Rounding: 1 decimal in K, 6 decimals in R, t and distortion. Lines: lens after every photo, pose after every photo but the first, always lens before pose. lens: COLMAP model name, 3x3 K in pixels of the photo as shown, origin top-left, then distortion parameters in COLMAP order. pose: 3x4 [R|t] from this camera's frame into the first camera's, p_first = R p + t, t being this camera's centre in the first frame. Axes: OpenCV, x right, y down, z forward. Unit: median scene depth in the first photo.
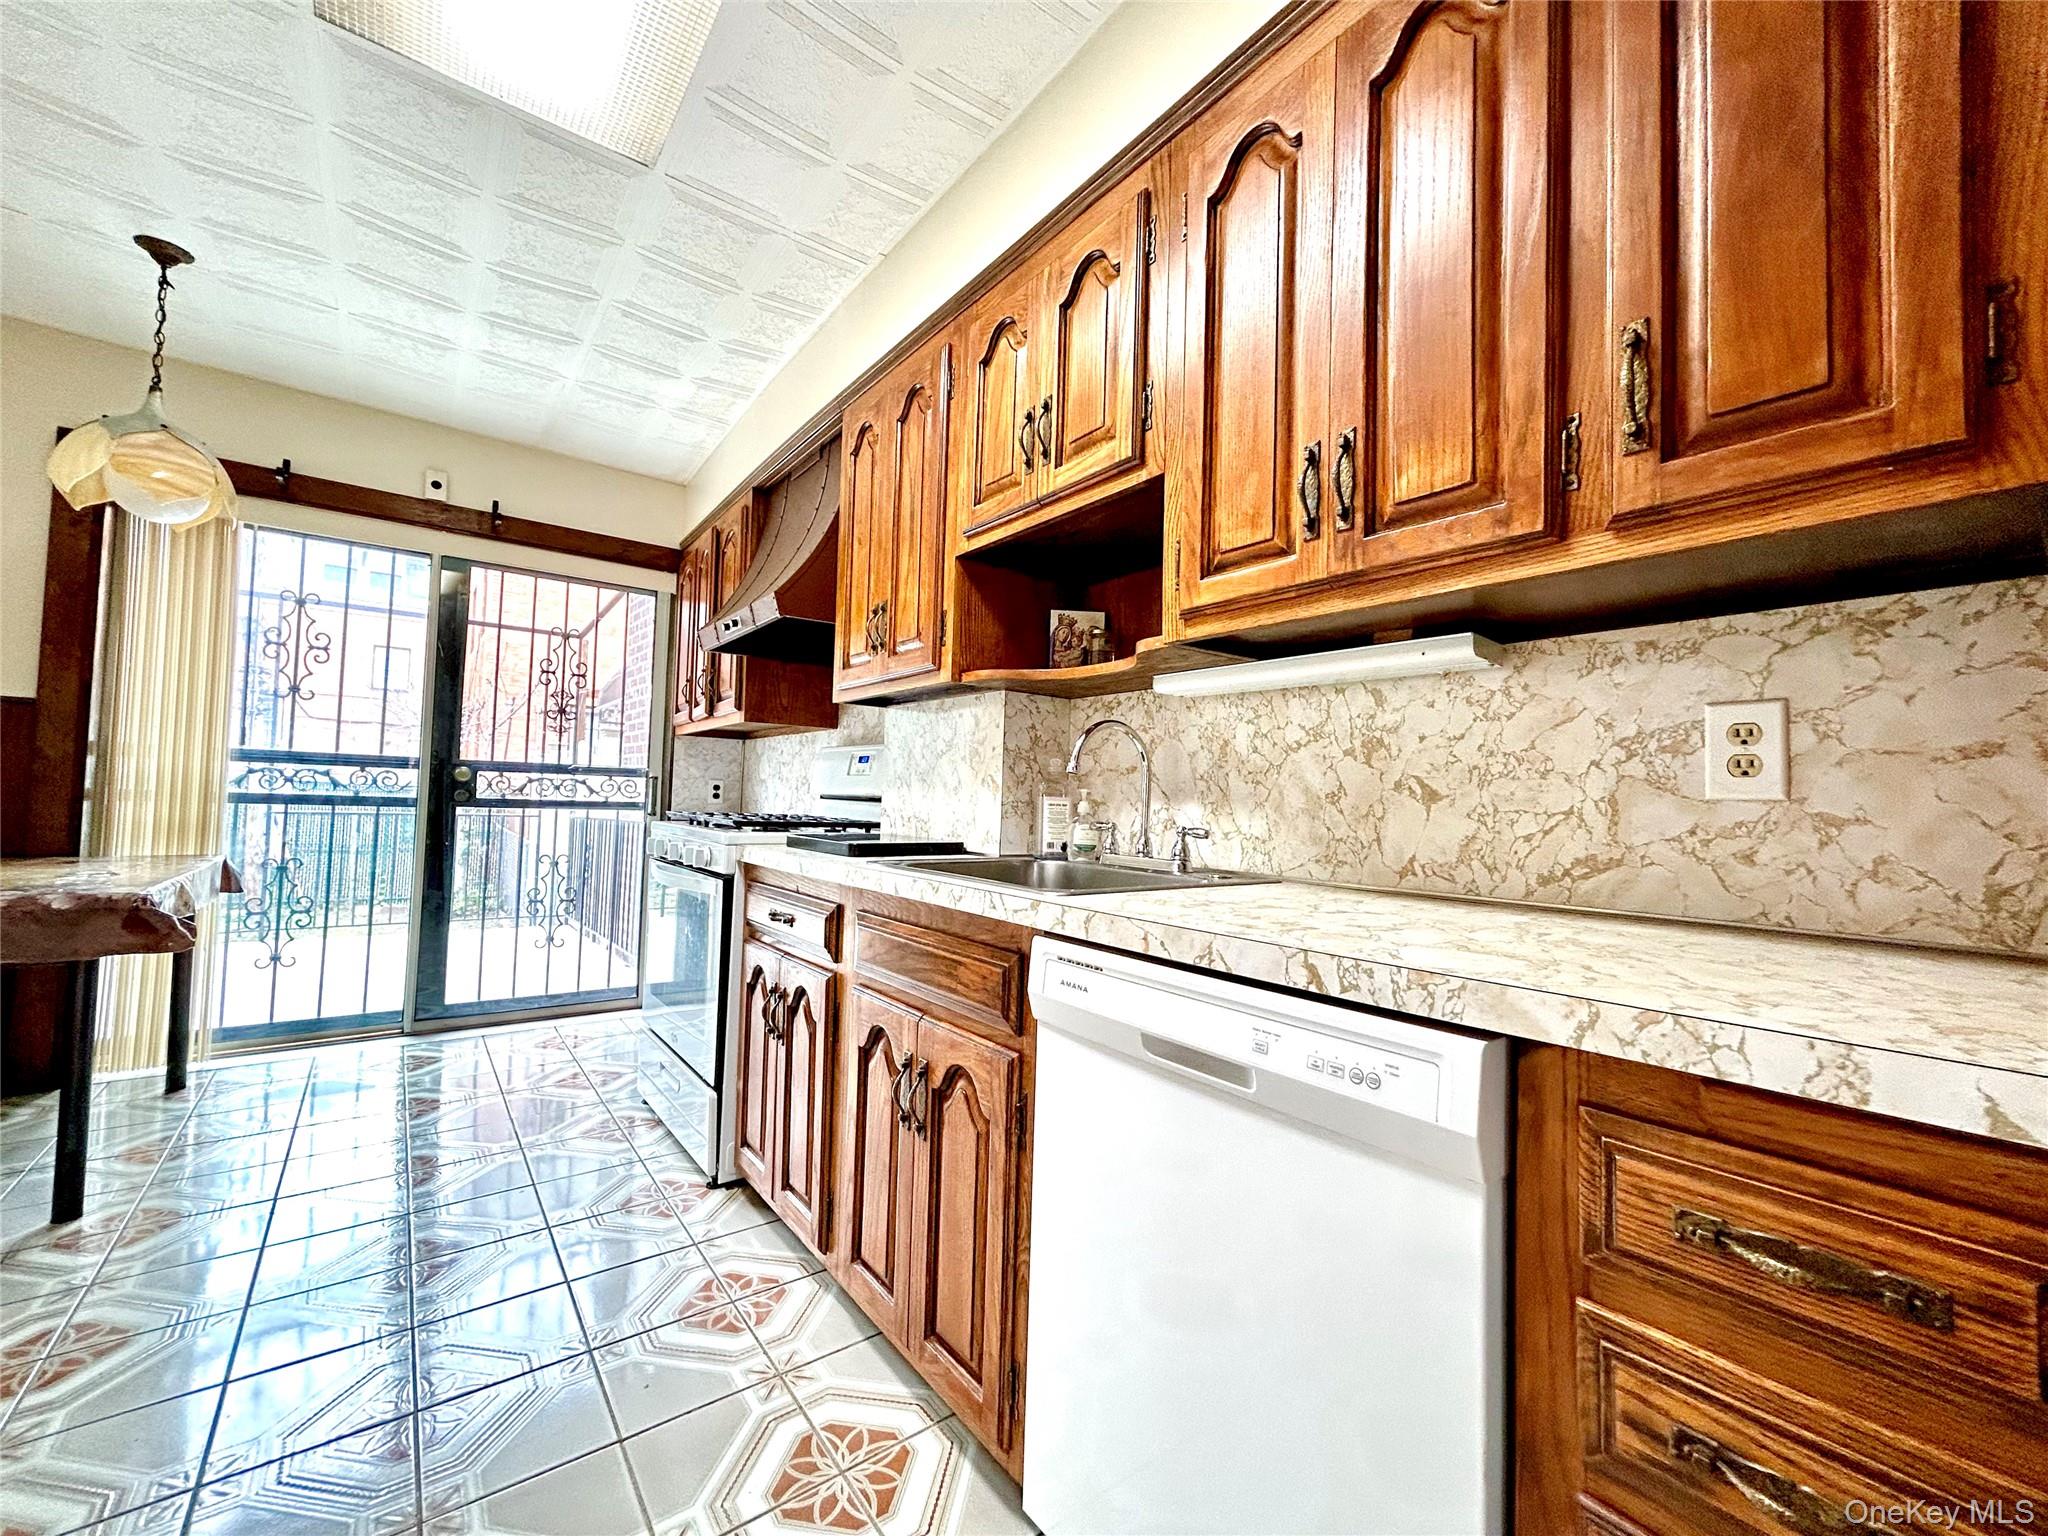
lens RADIAL K [[826.7, 0, 1025.6], [0, 826.7, 769.8], [0, 0, 1]] dist [-0.000559, 0.000721]
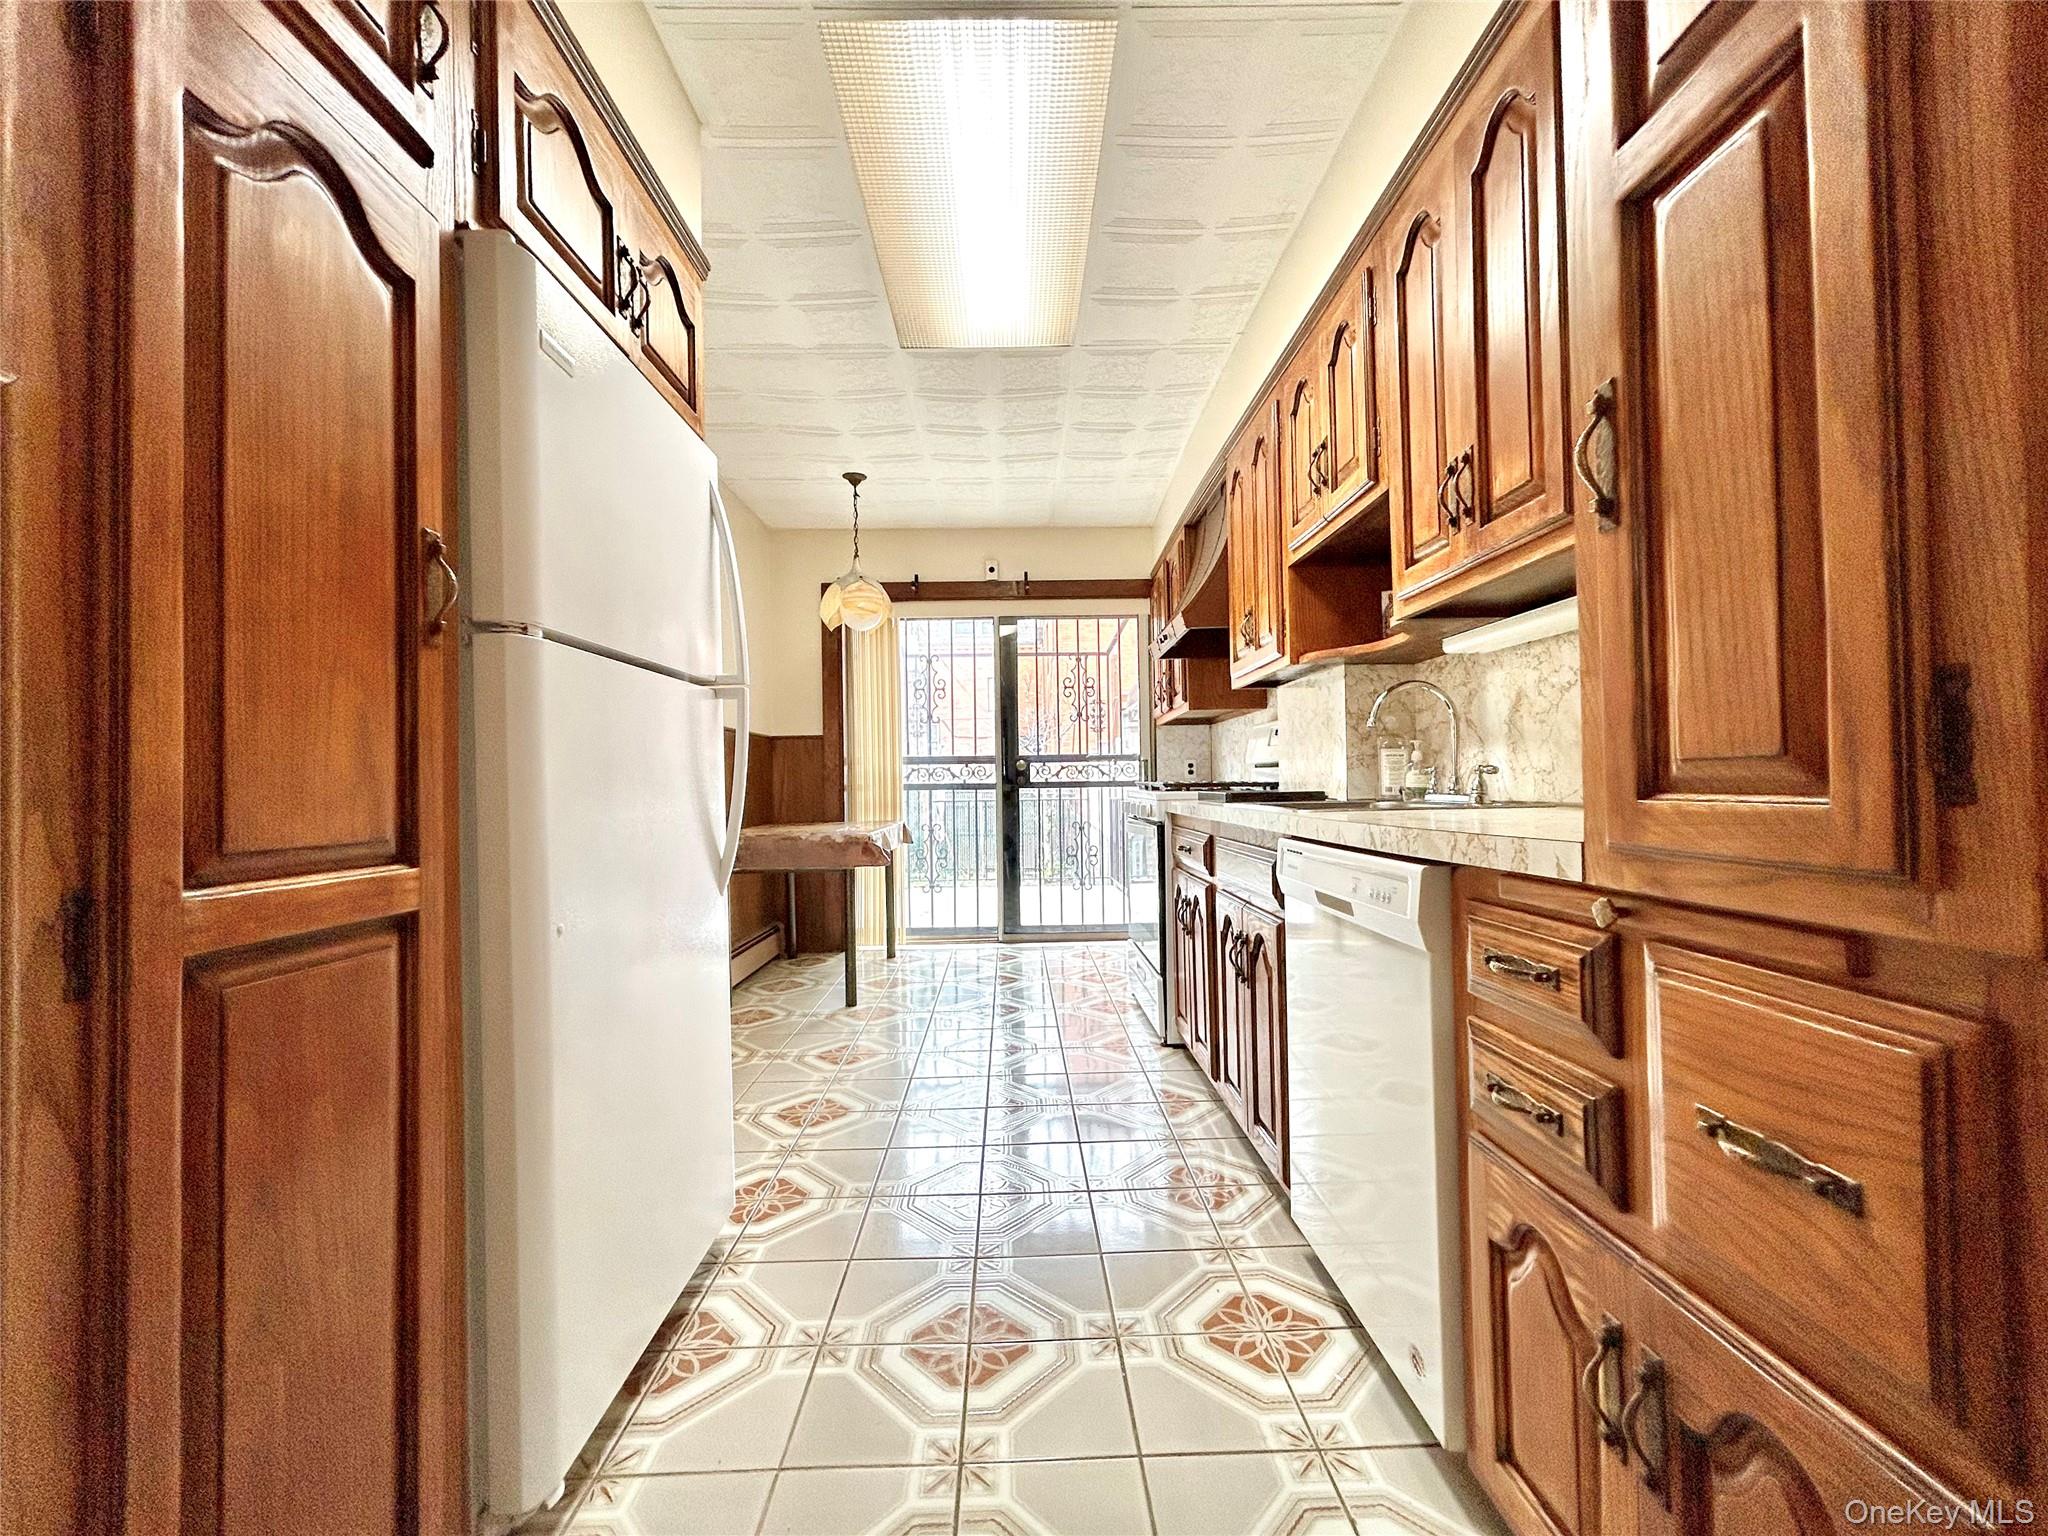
lens RADIAL K [[826.7, 0, 1025.6], [0, 826.7, 769.8], [0, 0, 1]] dist [-0.000559, 0.000721]
pose [[0.803729, -0.053886, -0.592551, 0.284805], [0.064404, 0.997918, -0.003393, 0.029713], [0.591500, -0.035435, 0.805526, -0.246039]]
